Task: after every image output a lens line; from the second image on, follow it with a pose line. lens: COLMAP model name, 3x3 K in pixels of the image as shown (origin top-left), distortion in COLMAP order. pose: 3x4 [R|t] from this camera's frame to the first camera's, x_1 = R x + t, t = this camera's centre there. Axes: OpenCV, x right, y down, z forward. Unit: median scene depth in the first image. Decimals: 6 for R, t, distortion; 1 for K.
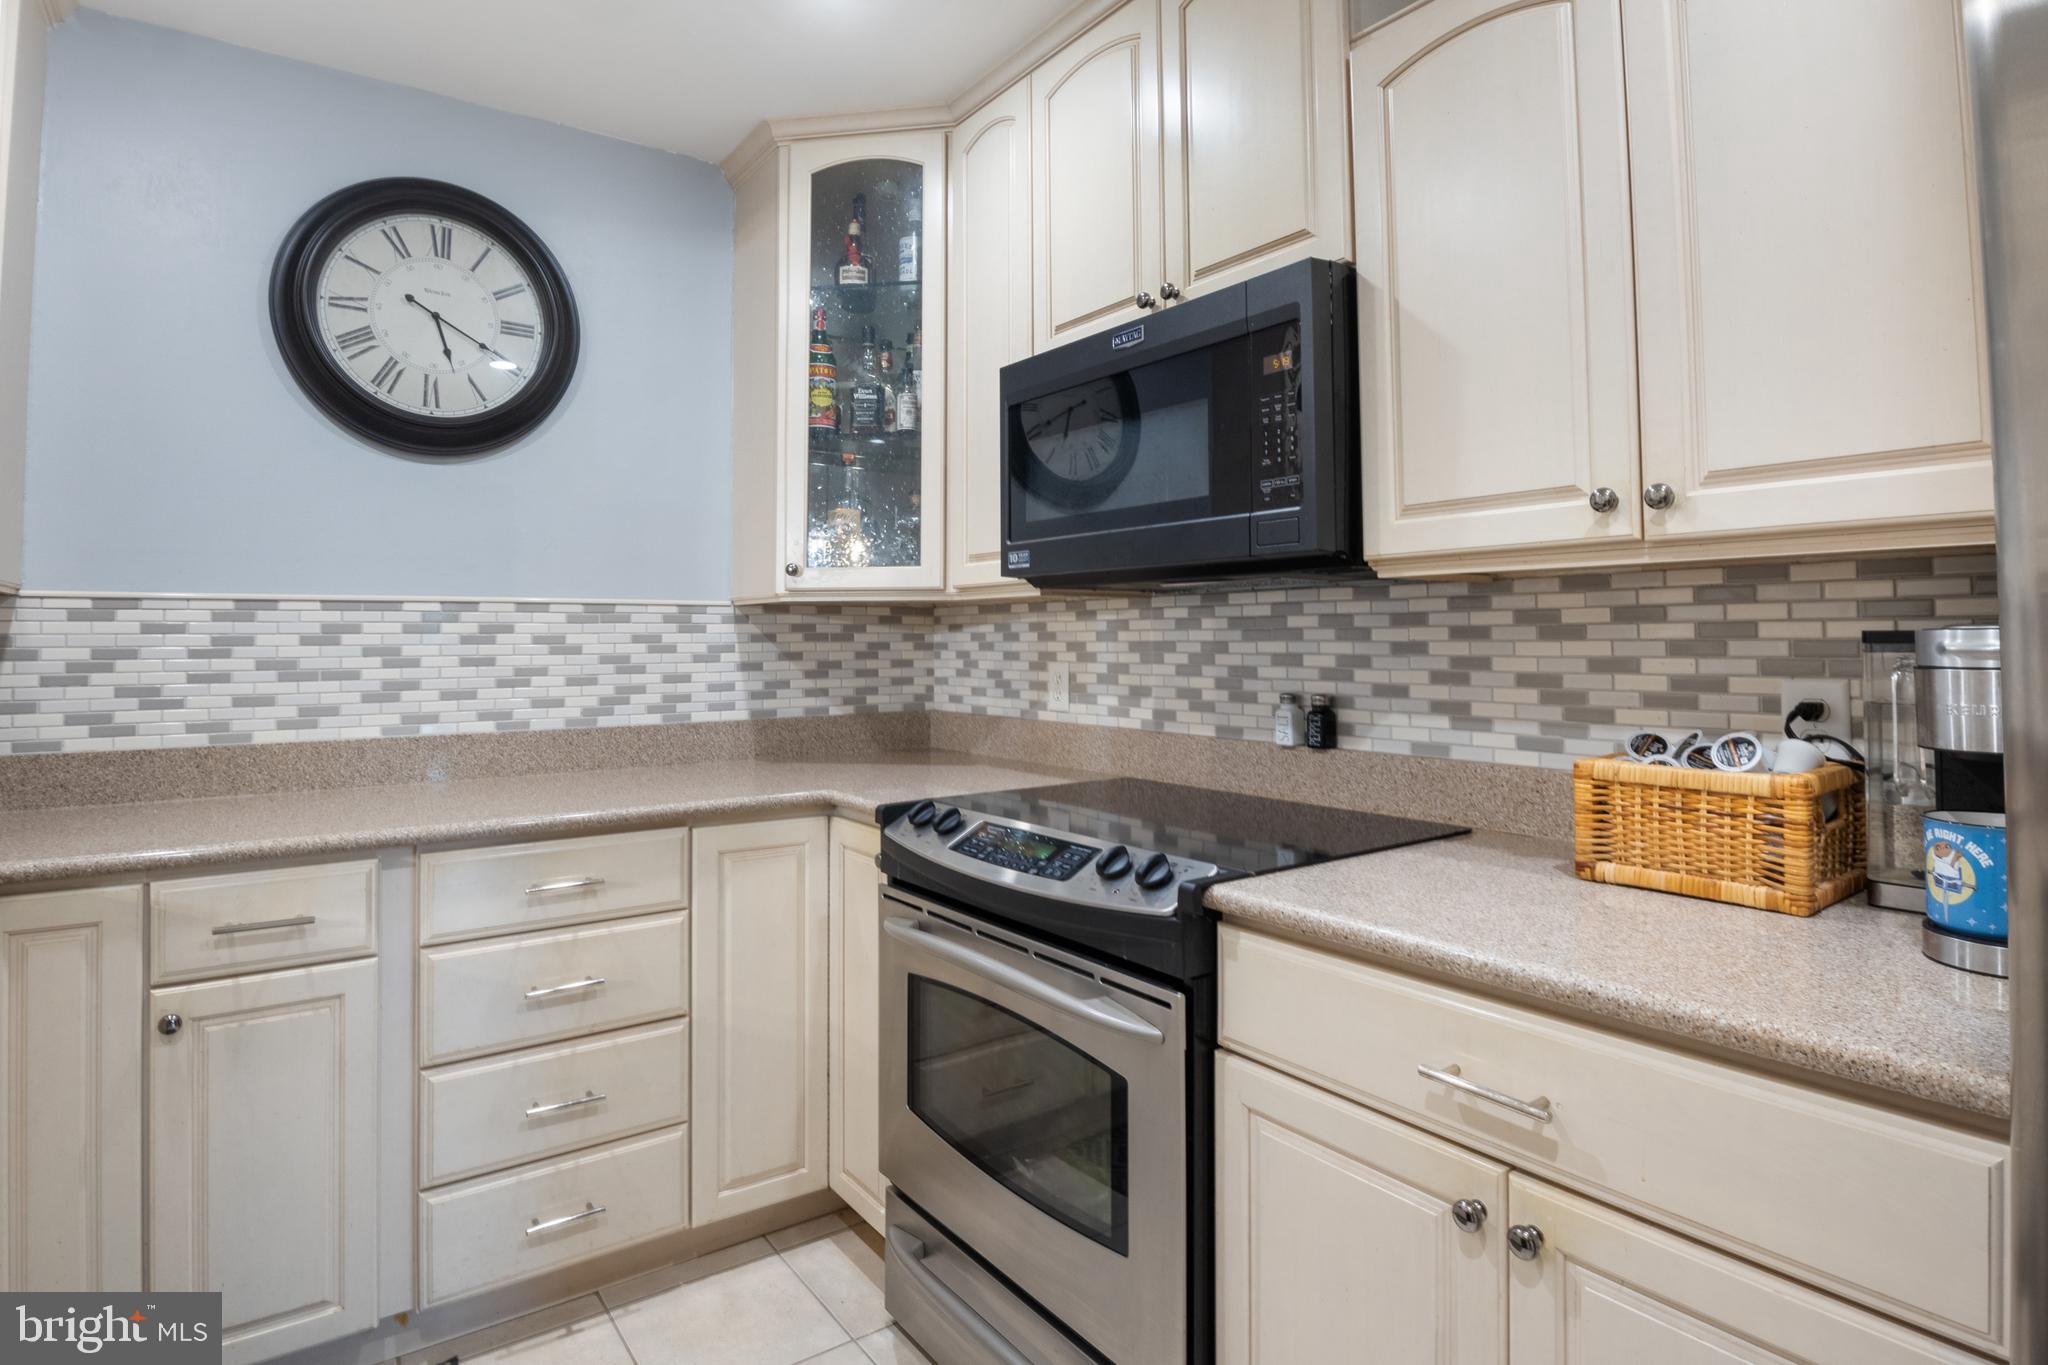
lens RADIAL K [[1075.0, 0, 1023.0], [0, 1075.0, 592.6], [0, 0, 1]] dist [-0.018747, -0.006116]
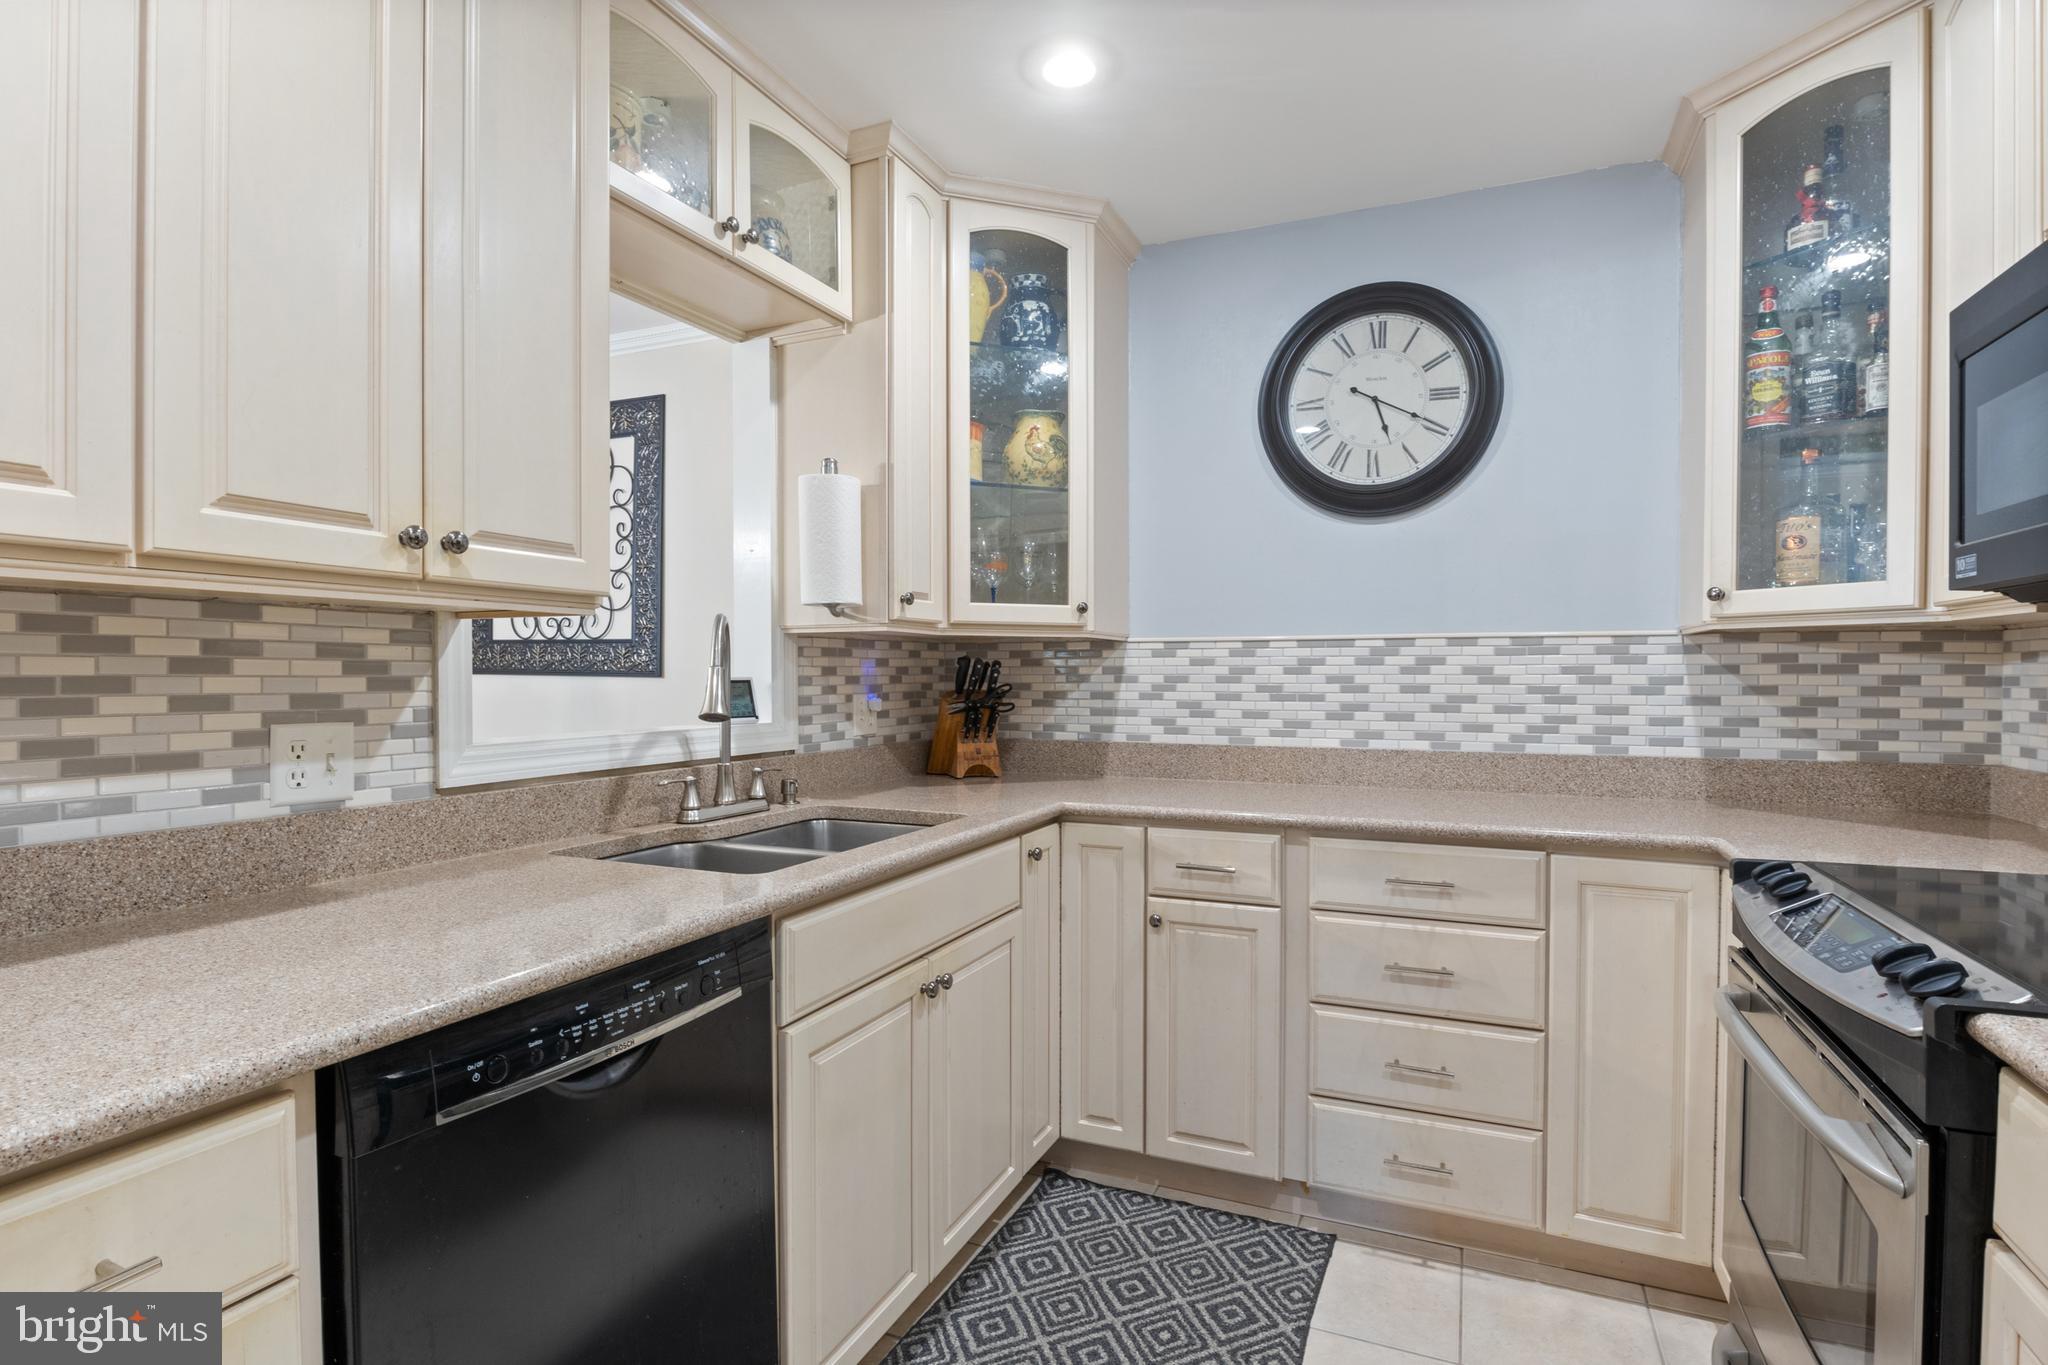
lens RADIAL K [[1038.9, 0, 1008.5], [0, 1038.9, 682.6], [0, 0, 1]] dist [-0.009931, 0.001011]
pose [[0.498174, 0.014442, -0.866957, 0.279060], [0.034606, 0.998733, 0.036523, 0.000841], [0.866386, -0.048197, 0.497043, 0.058385]]
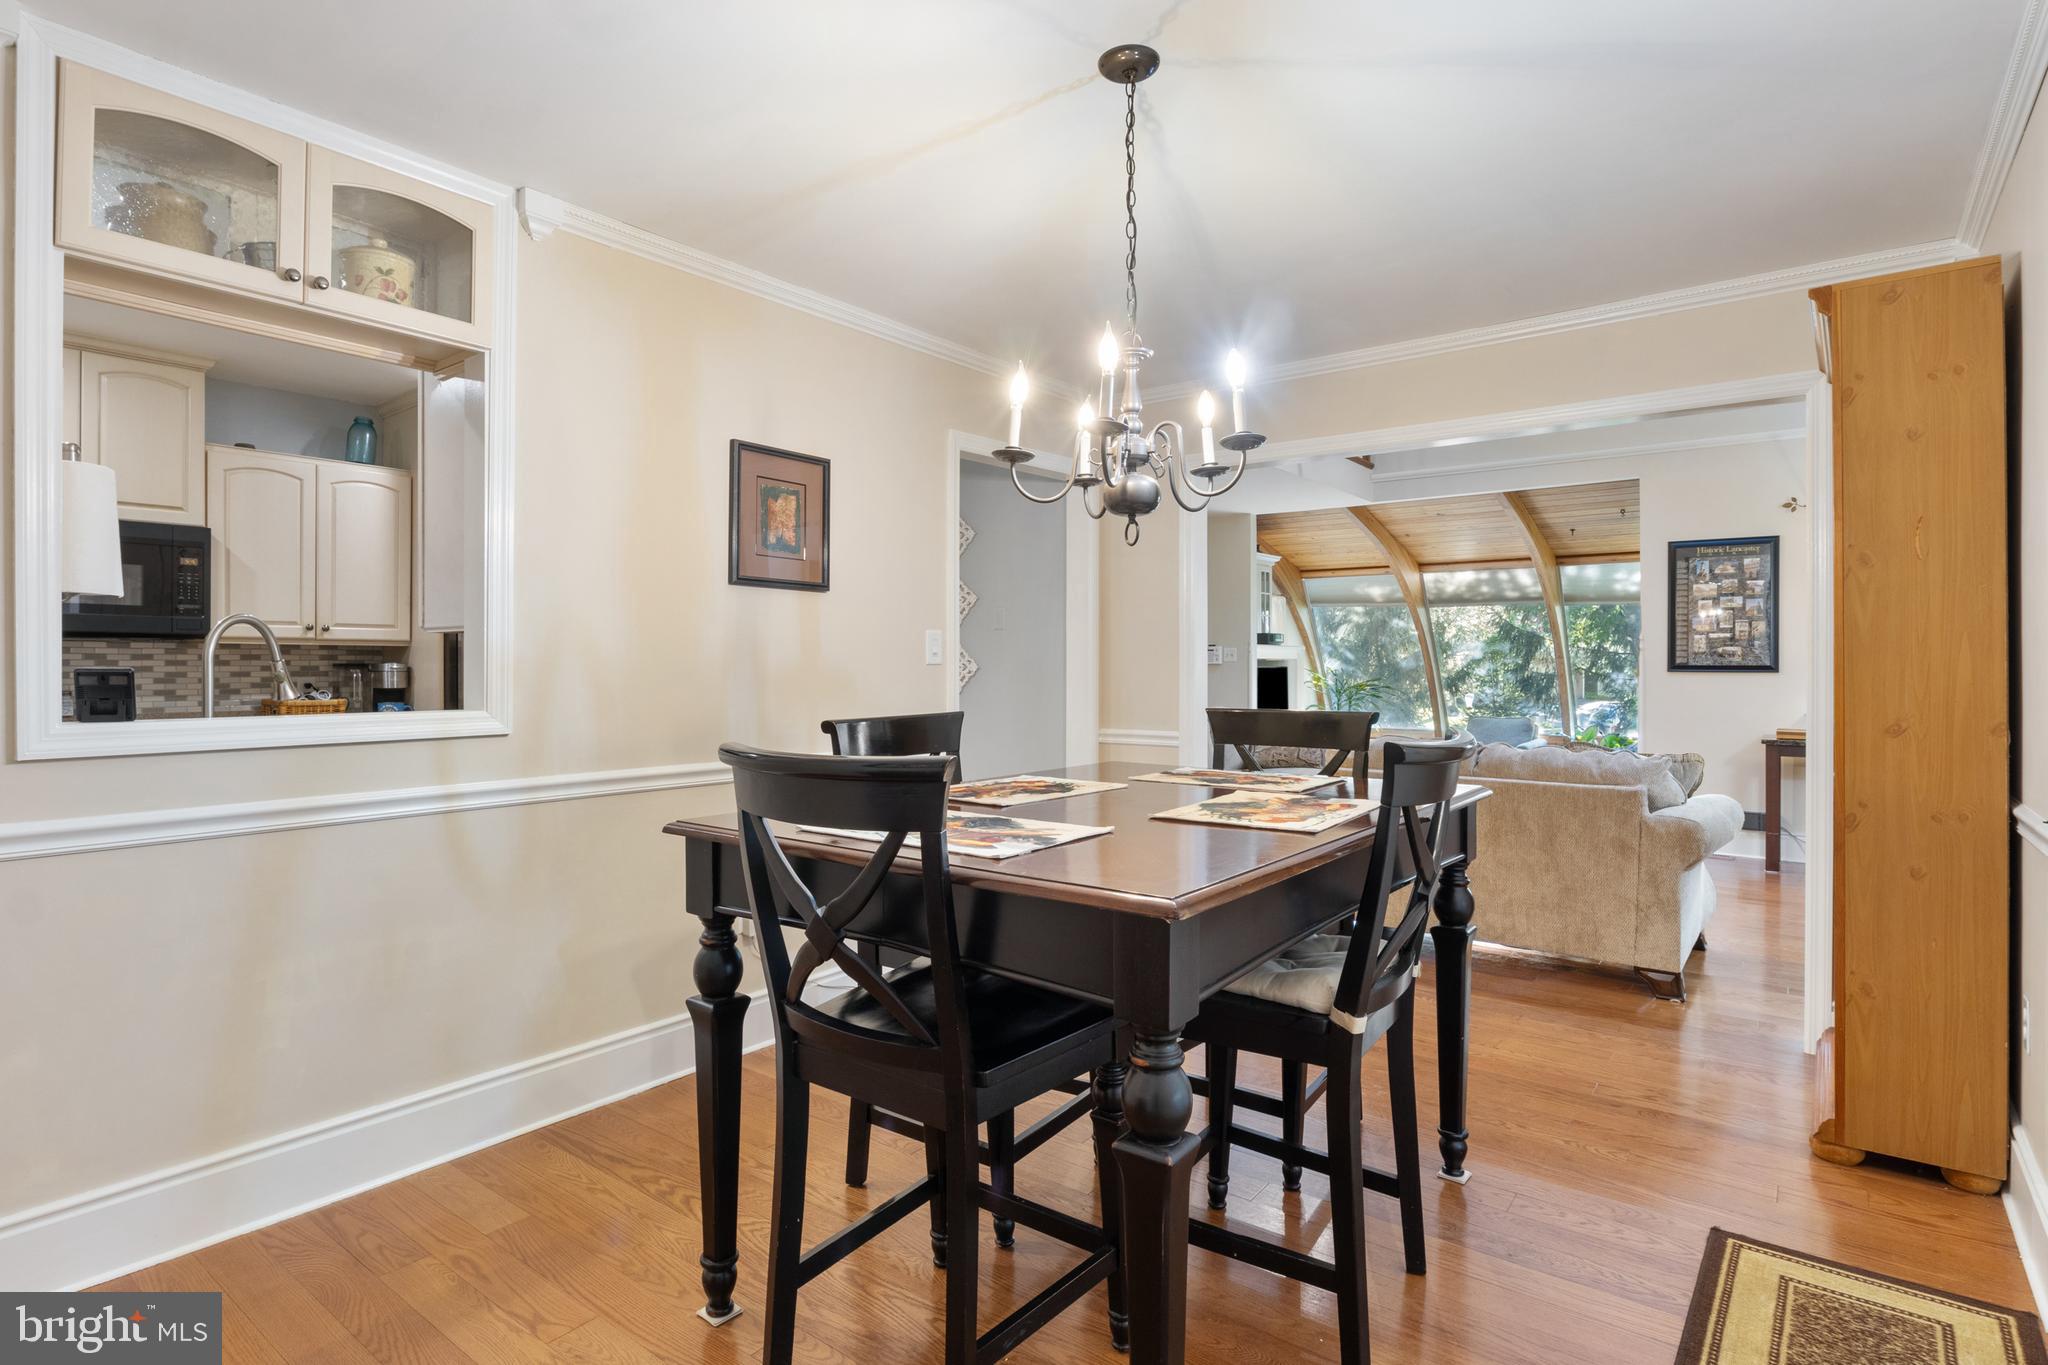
lens RADIAL K [[1038.9, 0, 1028.9], [0, 1038.9, 669.0], [0, 0, 1]] dist [-0.009931, 0.001011]
pose [[-0.277508, -0.000204, 0.960723, -2.059434], [-0.040540, 0.999112, -0.011498, -0.001757], [-0.959868, -0.042139, -0.277270, -0.225450]]
